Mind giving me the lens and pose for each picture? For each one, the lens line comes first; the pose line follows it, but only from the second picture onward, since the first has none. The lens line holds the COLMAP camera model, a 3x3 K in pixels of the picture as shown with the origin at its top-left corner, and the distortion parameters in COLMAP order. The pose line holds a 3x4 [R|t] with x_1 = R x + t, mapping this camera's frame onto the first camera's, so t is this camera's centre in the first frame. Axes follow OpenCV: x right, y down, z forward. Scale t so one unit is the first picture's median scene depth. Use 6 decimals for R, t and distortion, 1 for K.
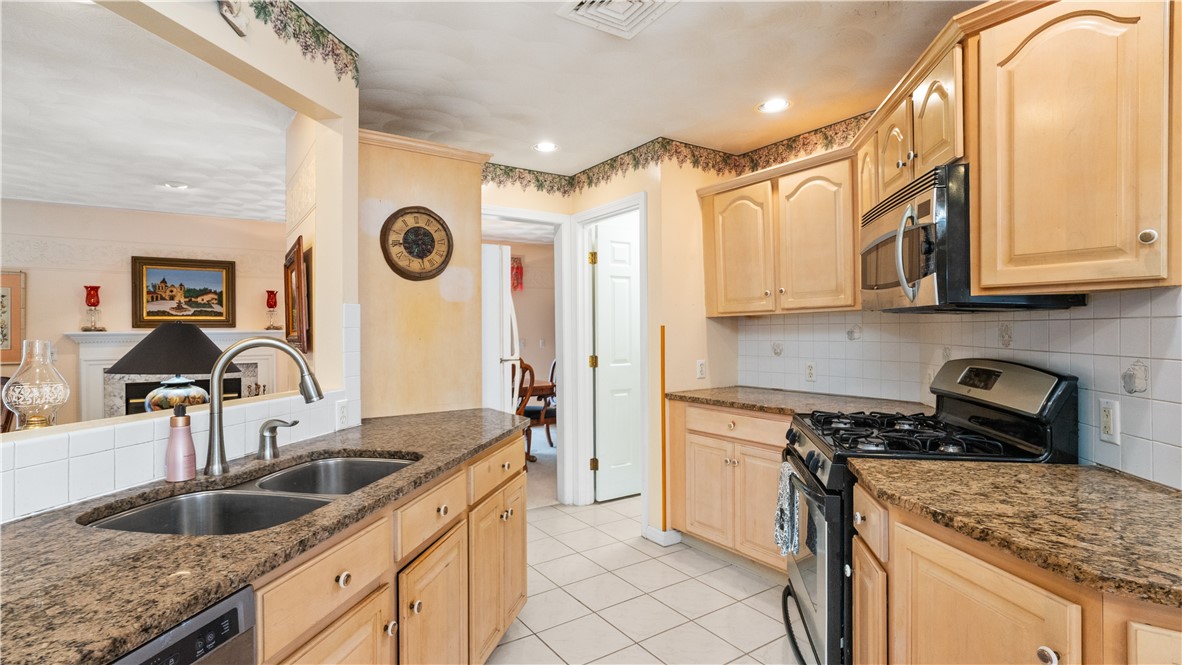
lens RADIAL K [[561.5, 0, 589.9], [0, 561.5, 328.2], [0, 0, 1]] dist [-0.004007, -0.000327]
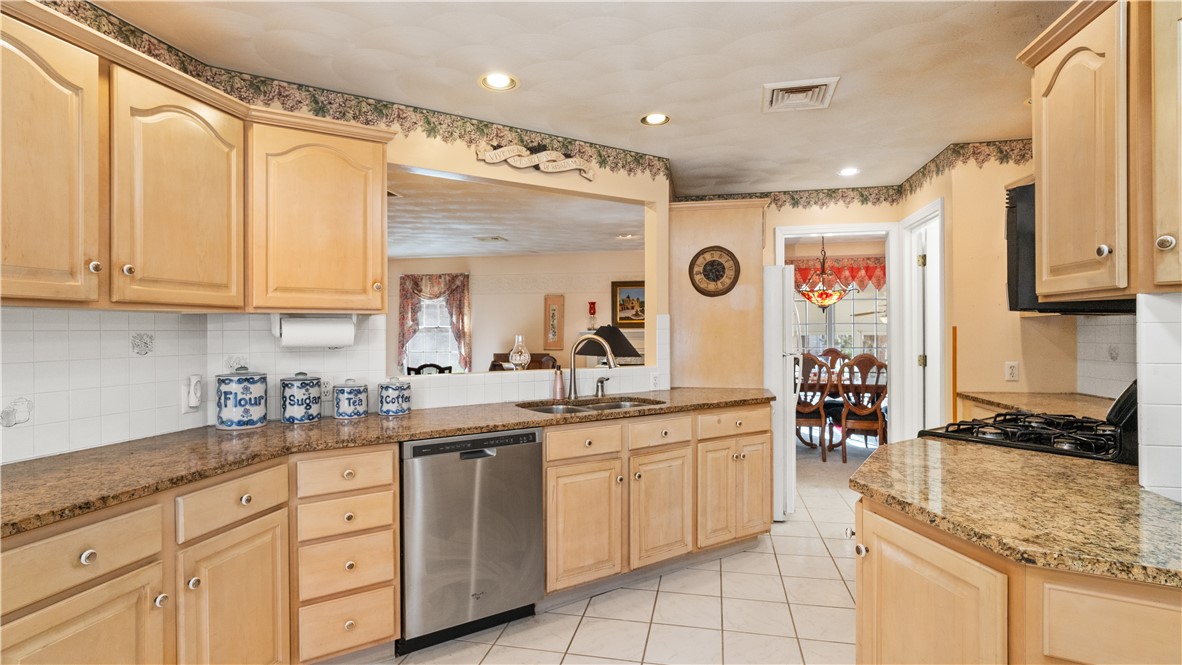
lens RADIAL K [[576.0, 0, 604.4], [0, 576.0, 325.3], [0, 0, 1]] dist [0.002003, 0.000353]
pose [[0.707811, -0.003952, -0.706390, 0.527948], [0.002429, 0.999992, -0.003161, -0.006437], [0.706397, 0.000522, 0.707815, -0.250798]]
